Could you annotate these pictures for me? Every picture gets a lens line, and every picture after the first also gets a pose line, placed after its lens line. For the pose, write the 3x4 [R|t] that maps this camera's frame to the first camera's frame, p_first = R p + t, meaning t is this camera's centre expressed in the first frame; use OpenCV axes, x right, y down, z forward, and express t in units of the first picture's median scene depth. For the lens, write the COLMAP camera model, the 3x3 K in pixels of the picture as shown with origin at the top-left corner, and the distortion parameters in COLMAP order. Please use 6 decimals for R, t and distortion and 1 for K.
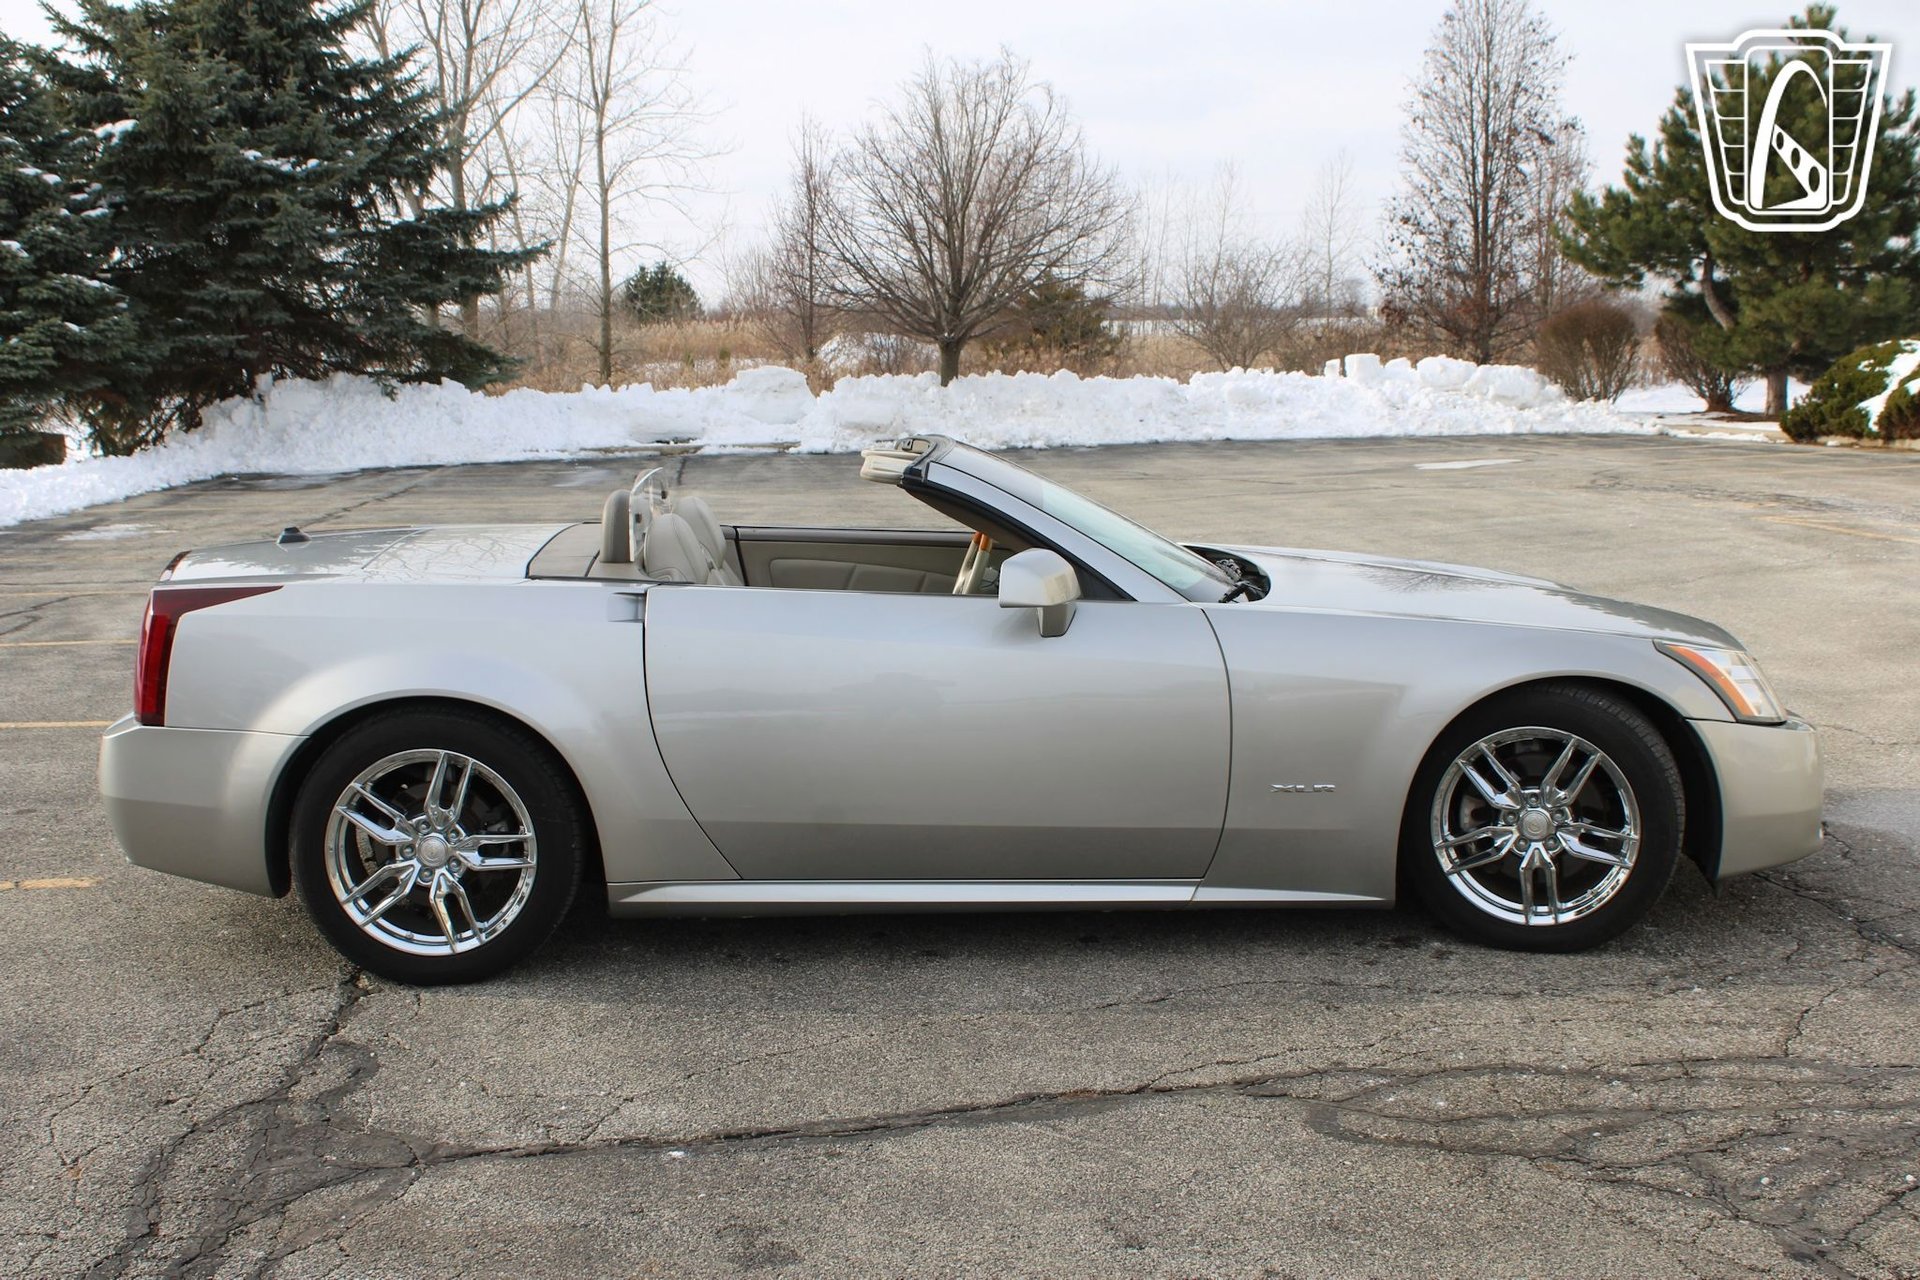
lens RADIAL K [[2194.1, 0, 927.9], [0, 2194.1, 640.1], [0, 0, 1]] dist [-0.056528, 0.005368]
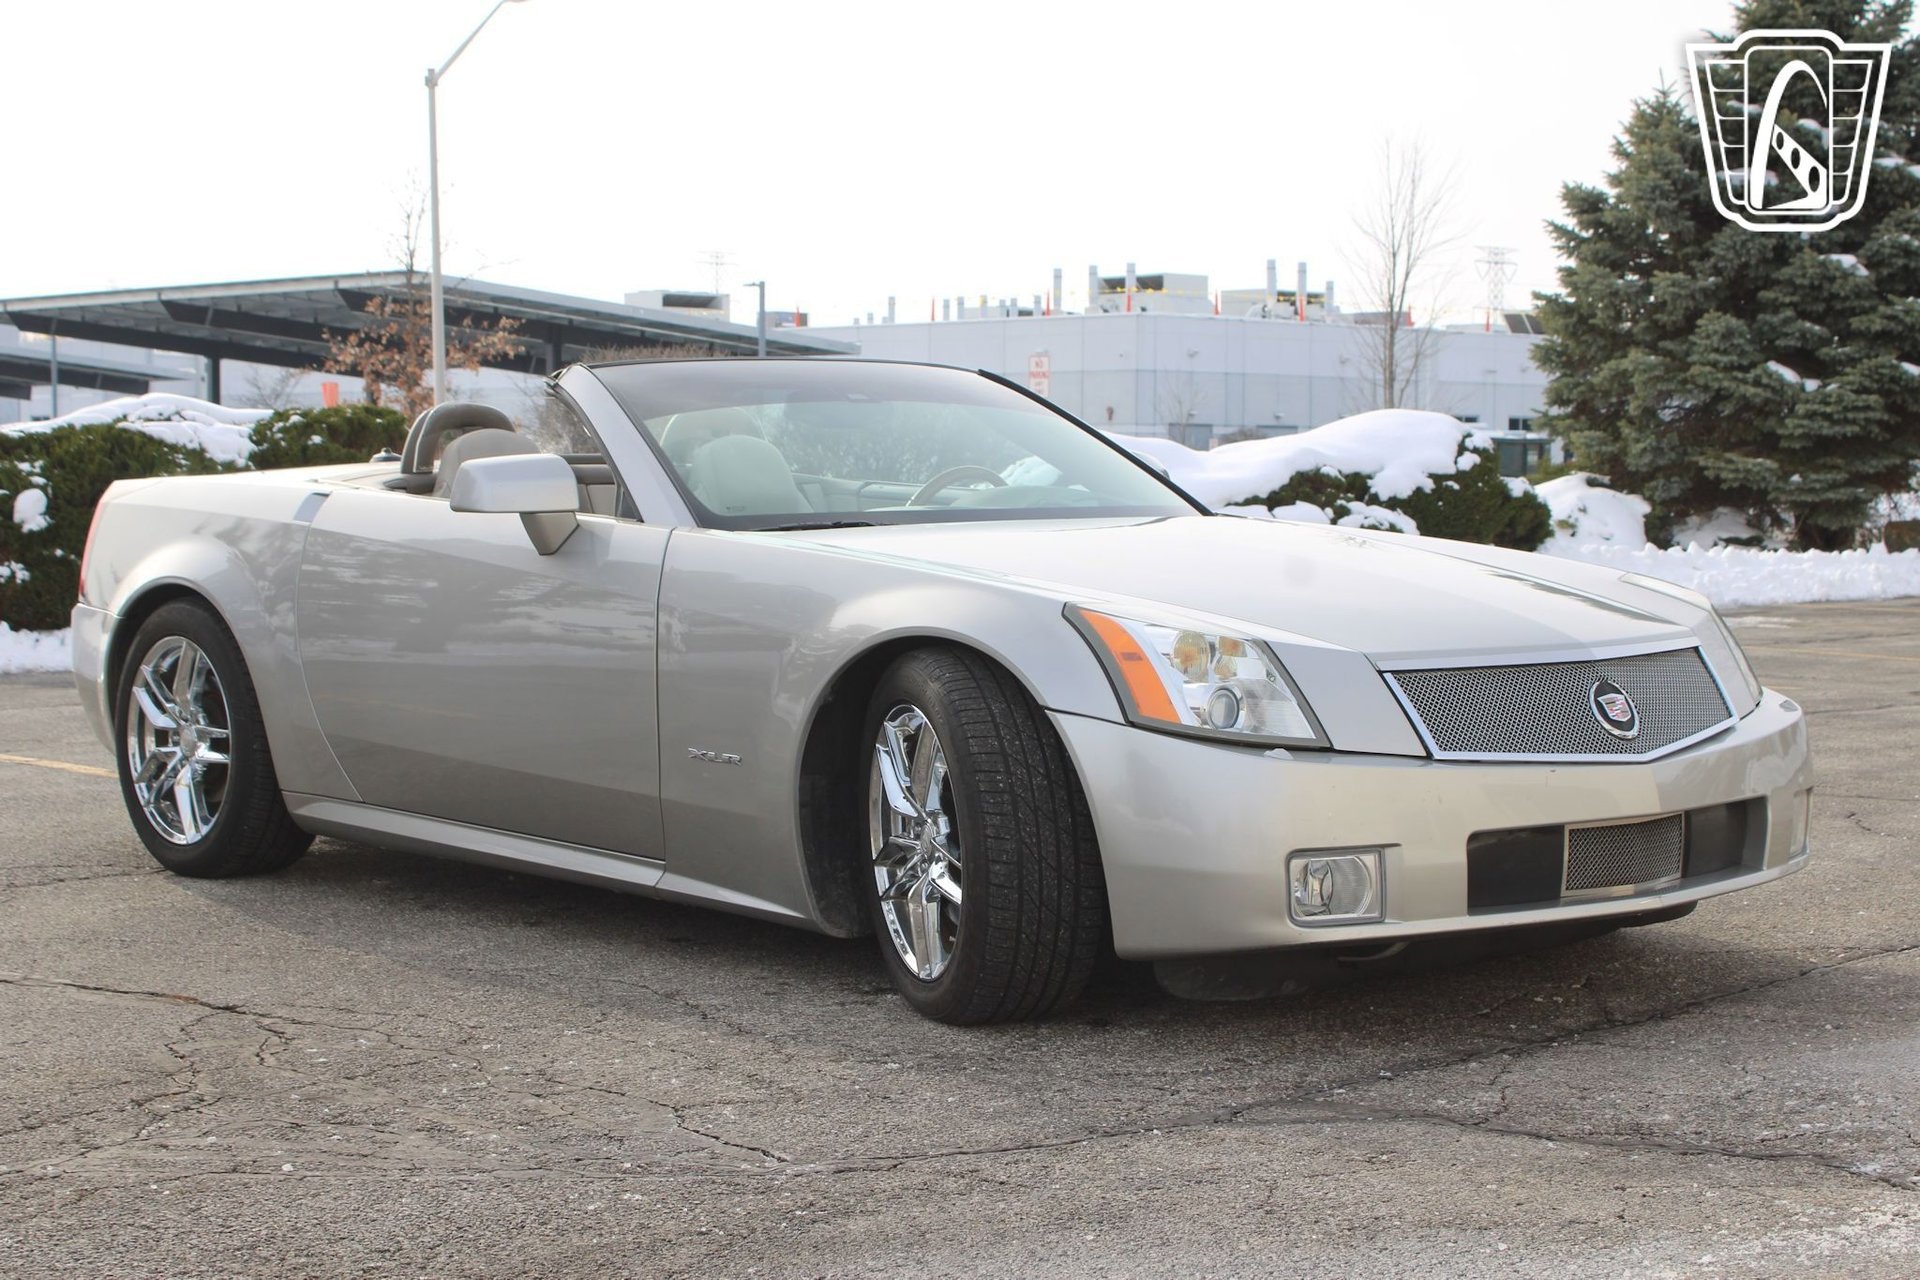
lens RADIAL K [[3194.5, 0, 960.0], [0, 3194.5, 640.0], [0, 0, 1]] dist [-0.020023, 0.200966]
pose [[0.648160, 0.060465, -0.759100, 0.237647], [-0.117010, 0.992912, -0.020820, 0.008241], [0.752460, 0.102317, 0.650642, 0.062895]]
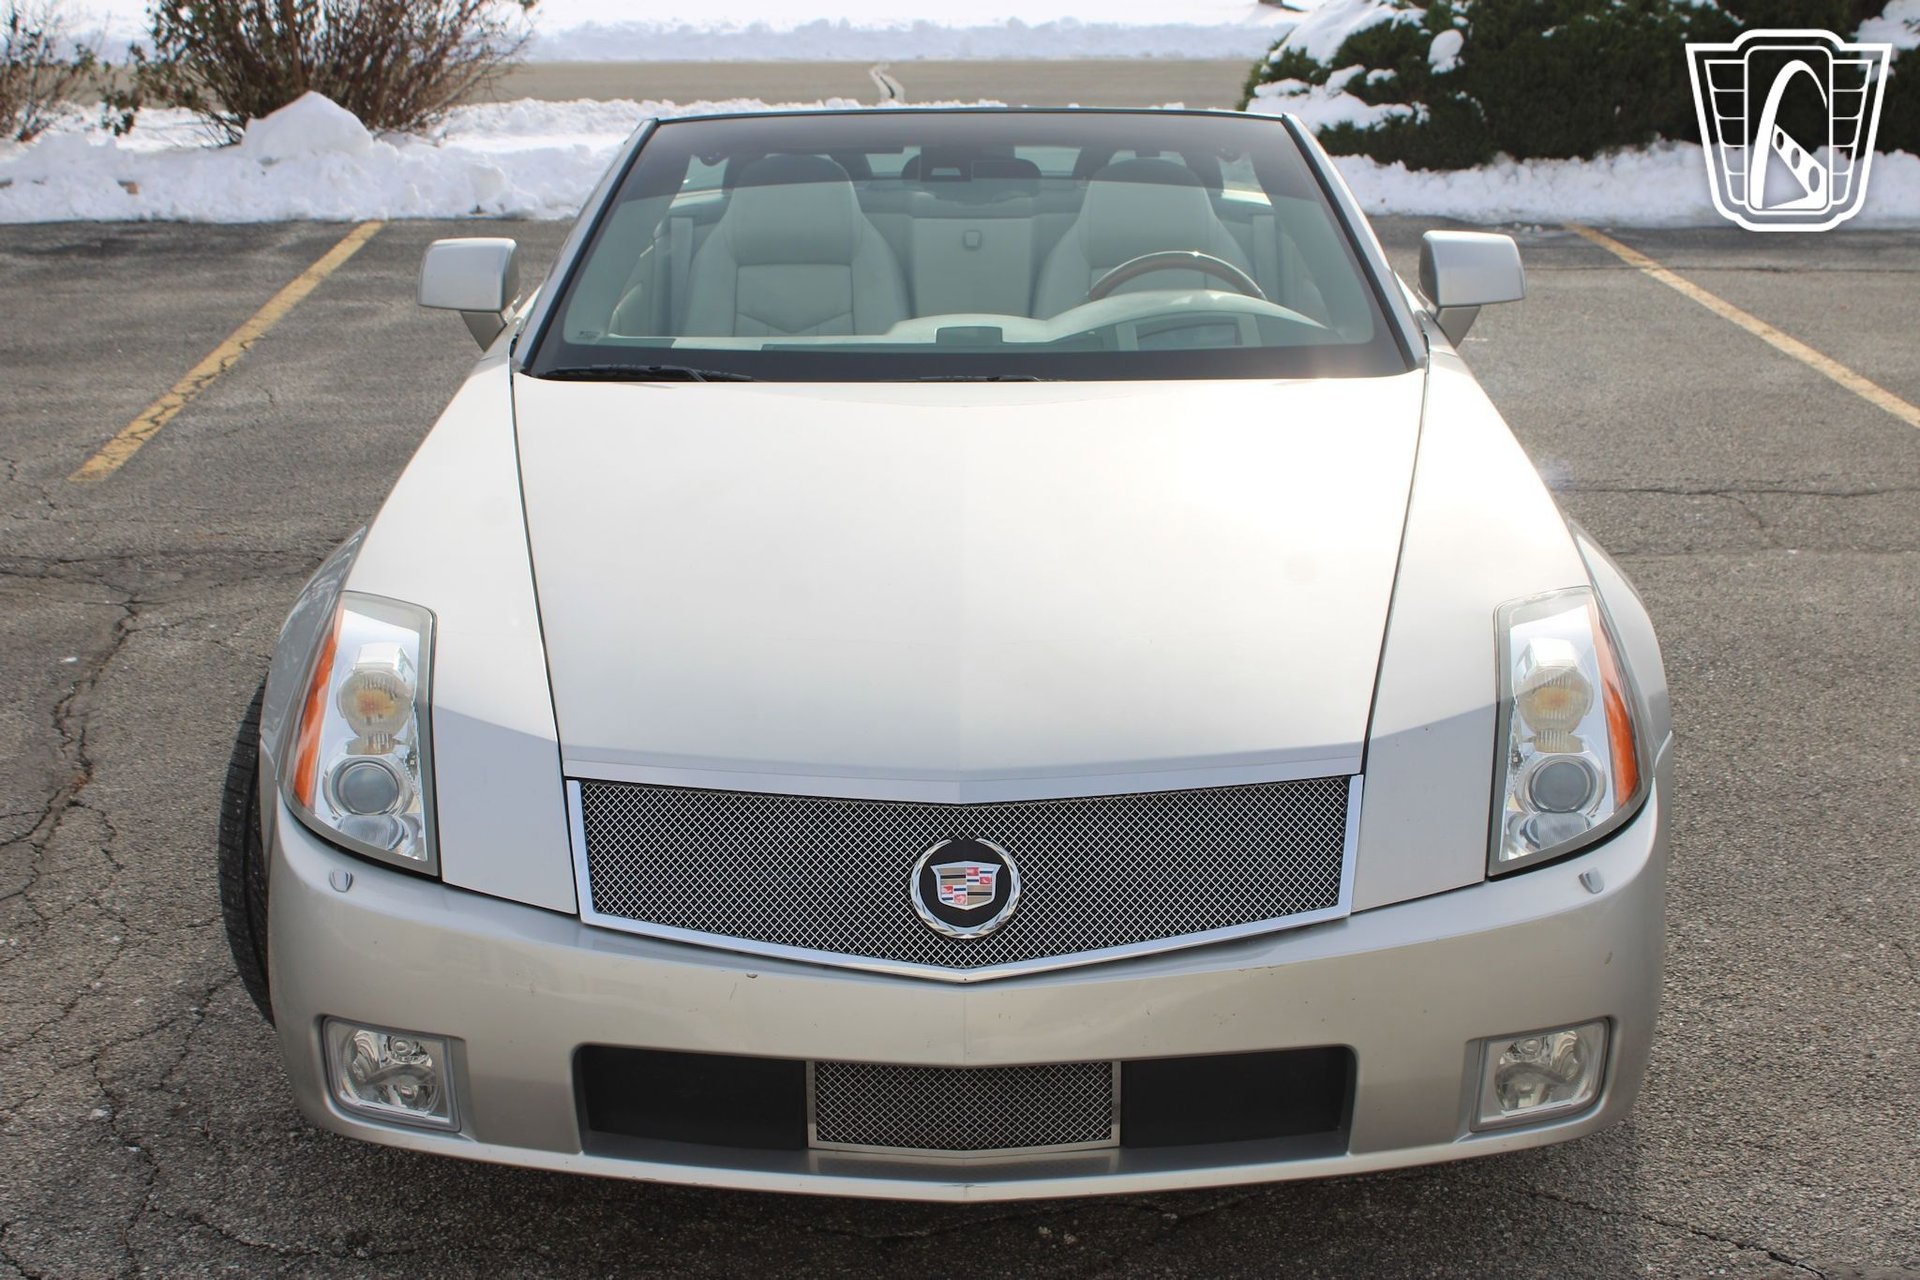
lens RADIAL K [[2715.6, 0, 964.3], [0, 2715.6, 671.2], [0, 0, 1]] dist [-0.043791, 0.053674]
pose [[-0.046156, 0.304997, -0.951234, 0.209035], [-0.137050, 0.941311, 0.308465, -0.045088], [0.989488, 0.144604, -0.001647, 0.248442]]
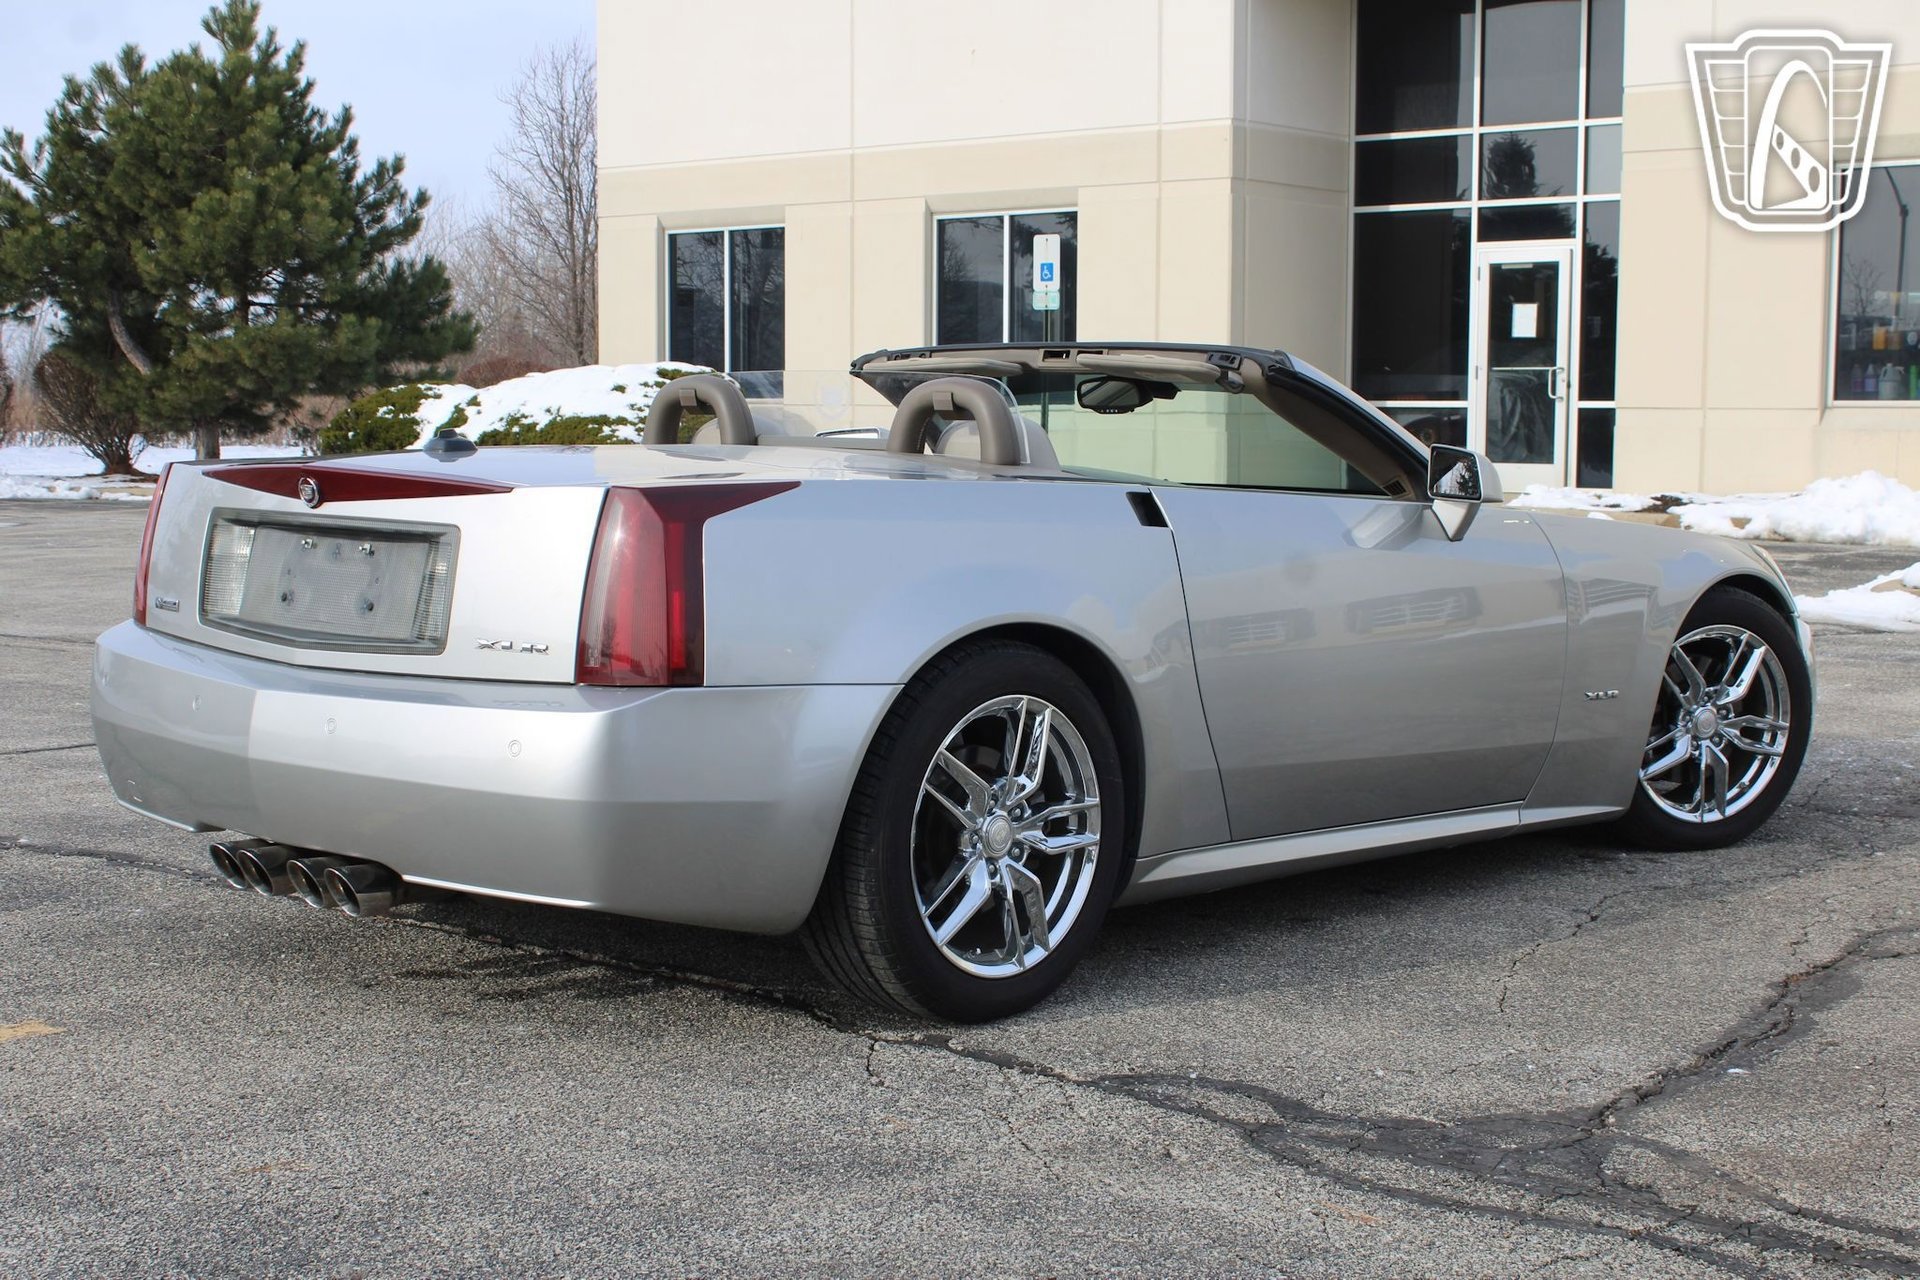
lens RADIAL K [[2715.6, 0, 964.3], [0, 2715.6, 671.2], [0, 0, 1]] dist [-0.043791, 0.053674]
pose [[0.701810, -0.042757, 0.711080, -0.186726], [0.075623, 0.997028, -0.014687, 0.011304], [-0.708339, 0.064081, 0.702958, 0.075123]]
